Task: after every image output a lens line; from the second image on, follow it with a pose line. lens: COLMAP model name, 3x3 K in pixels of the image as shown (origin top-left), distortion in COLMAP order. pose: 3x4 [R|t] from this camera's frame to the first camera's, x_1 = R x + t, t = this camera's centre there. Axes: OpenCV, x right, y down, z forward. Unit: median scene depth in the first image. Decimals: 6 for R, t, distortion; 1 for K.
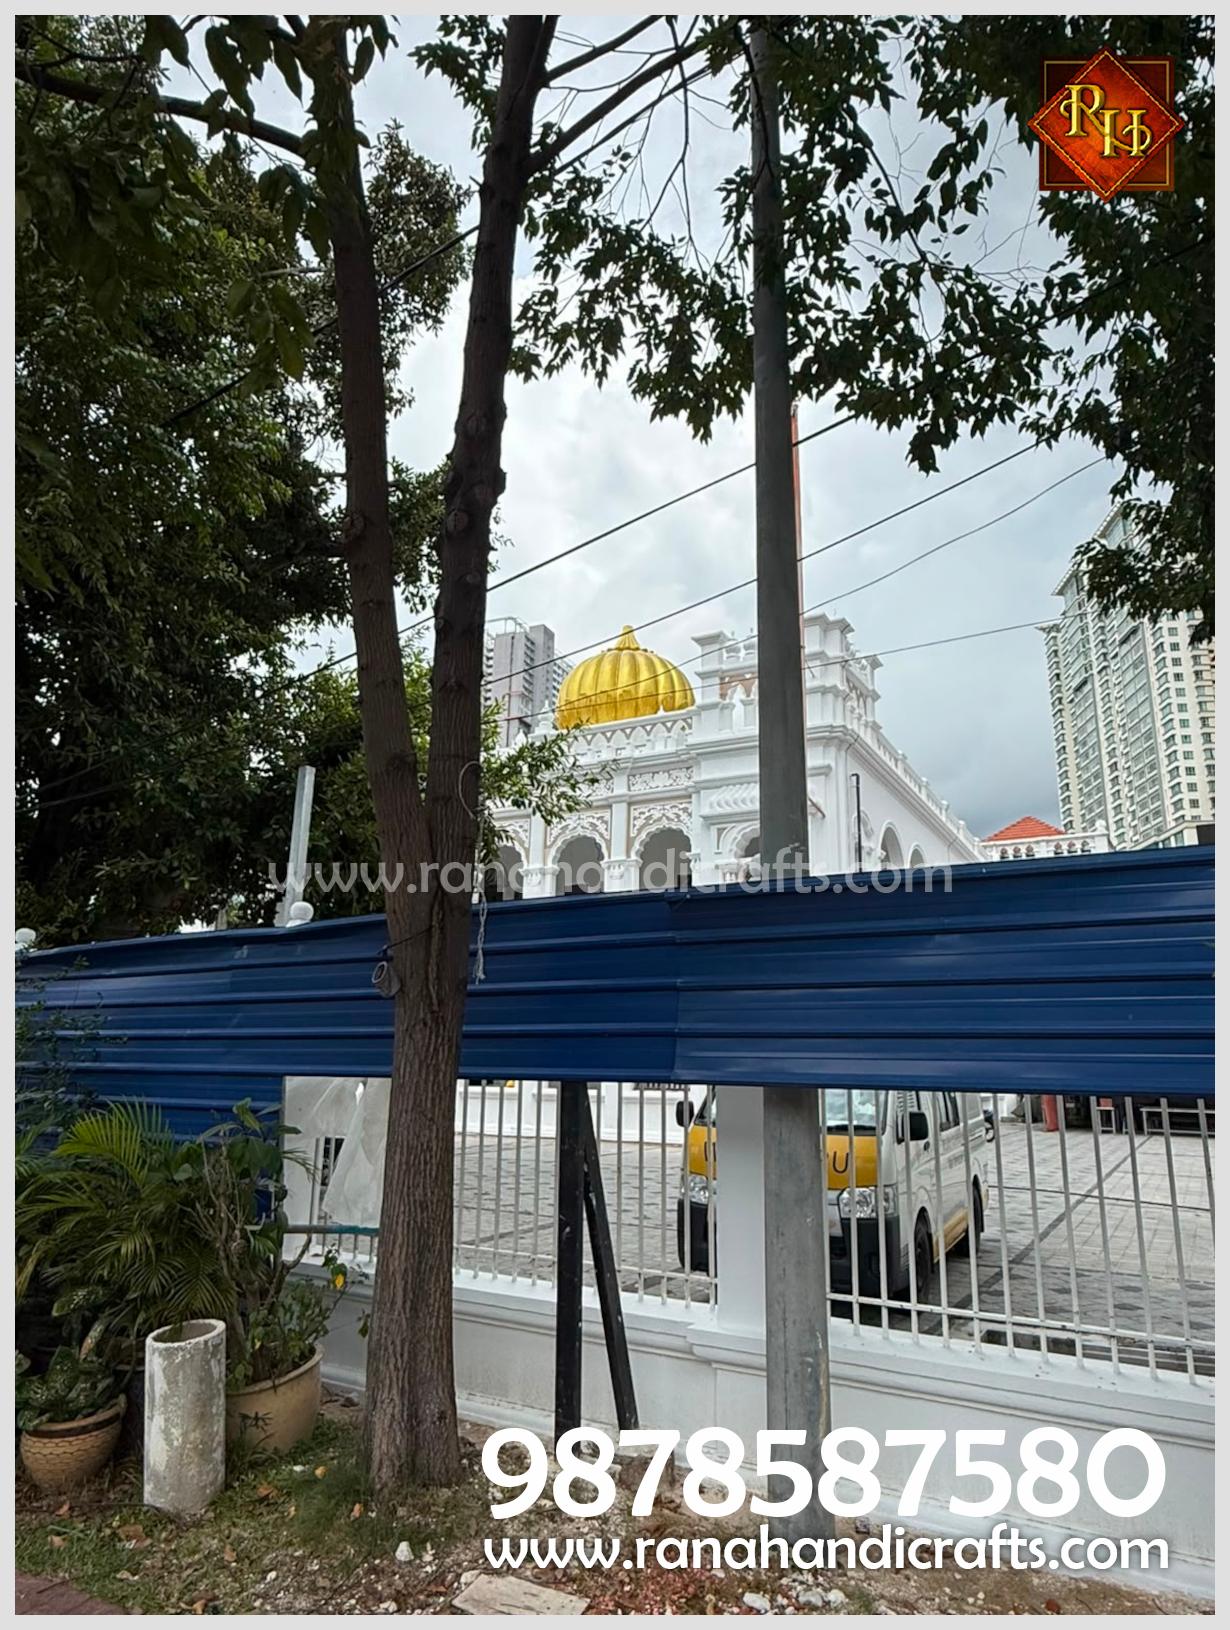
lens RADIAL K [[1157.7, 0, 615.3], [0, 1157.7, 816.3], [0, 0, 1]] dist [-0.000269, 0.000734]
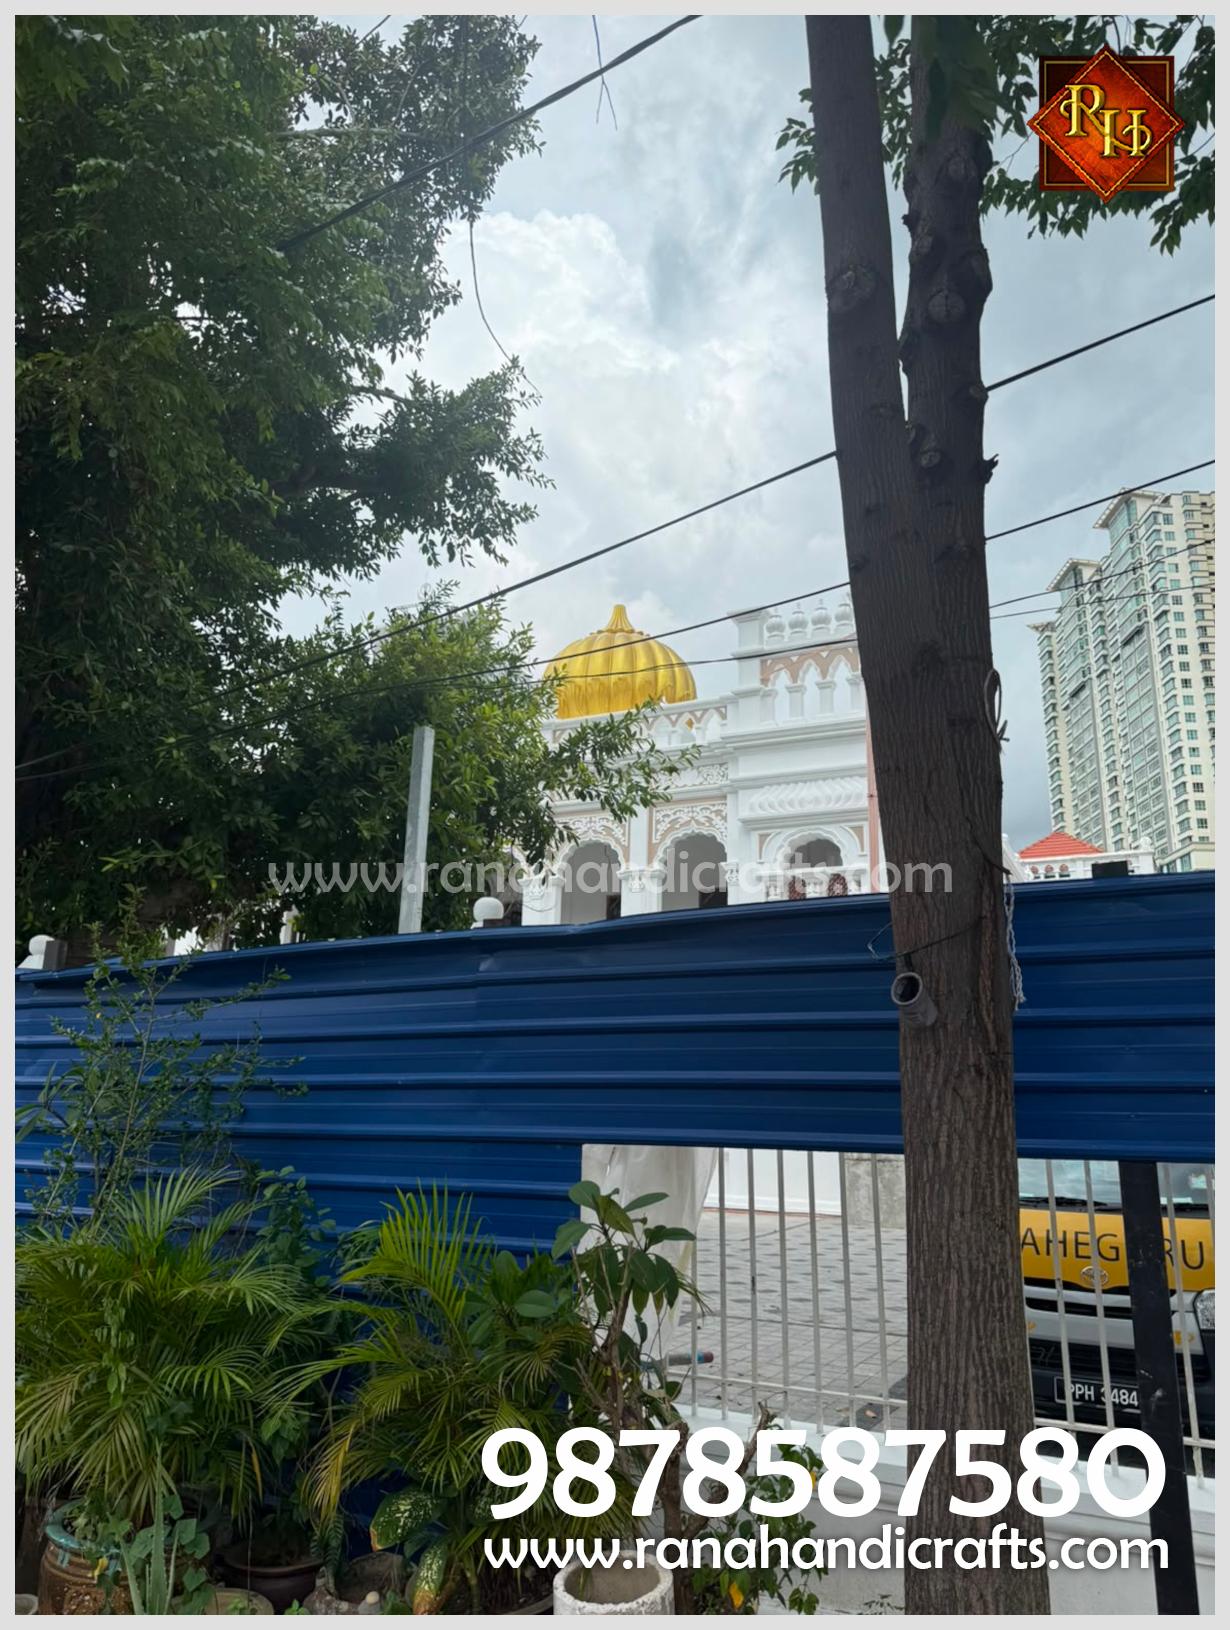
lens RADIAL K [[1273.1, 0, 608.1], [0, 1273.1, 819.1], [0, 0, 1]] dist [0.127707, -0.209557]
pose [[0.997634, 0.017361, 0.066524, -0.123931], [-0.016727, 0.999809, -0.010074, 0.014874], [-0.066686, 0.008938, 0.997734, 0.088474]]
